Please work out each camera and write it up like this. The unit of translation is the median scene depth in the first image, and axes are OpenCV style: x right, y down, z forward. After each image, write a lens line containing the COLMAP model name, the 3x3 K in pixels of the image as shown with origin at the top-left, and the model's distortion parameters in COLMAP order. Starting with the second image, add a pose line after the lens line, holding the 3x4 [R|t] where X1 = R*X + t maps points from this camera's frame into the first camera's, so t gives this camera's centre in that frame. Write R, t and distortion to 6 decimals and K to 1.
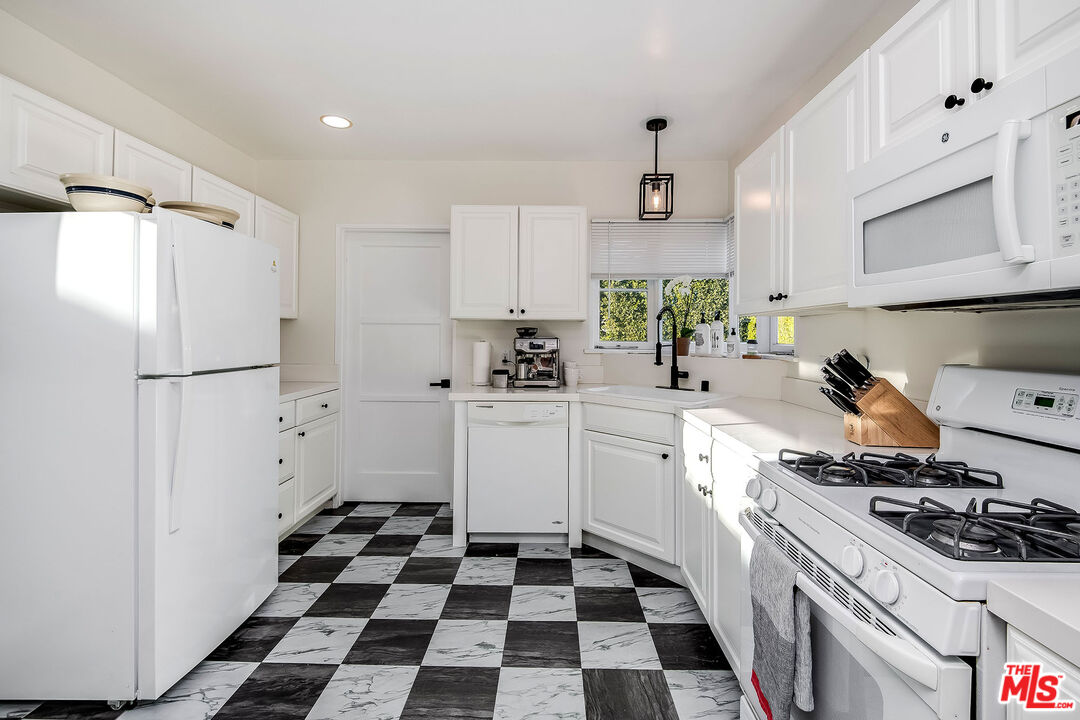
lens RADIAL K [[500.9, 0, 536.8], [0, 500.9, 343.4], [0, 0, 1]] dist [0.027505, -0.026922]
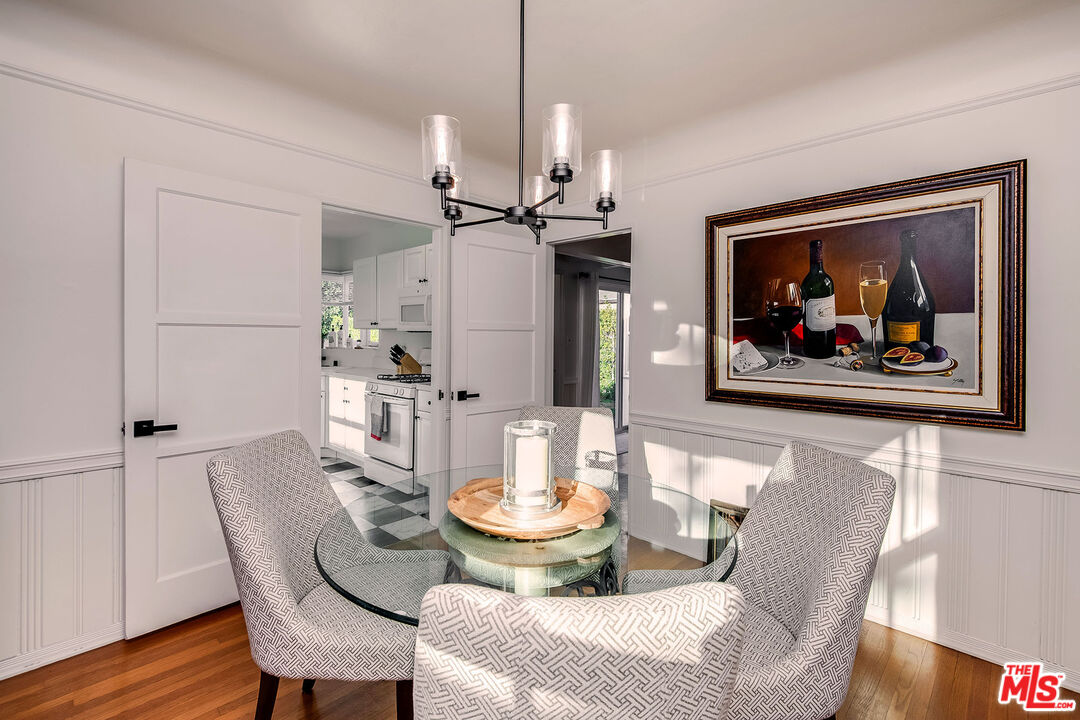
lens RADIAL K [[500.9, 0, 536.8], [0, 500.9, 343.4], [0, 0, 1]] dist [0.027505, -0.026922]
pose [[0.697239, 0.002466, 0.716834, -0.973708], [-0.005763, 0.999981, 0.002165, -0.002935], [-0.716815, -0.005641, 0.697240, -1.724194]]
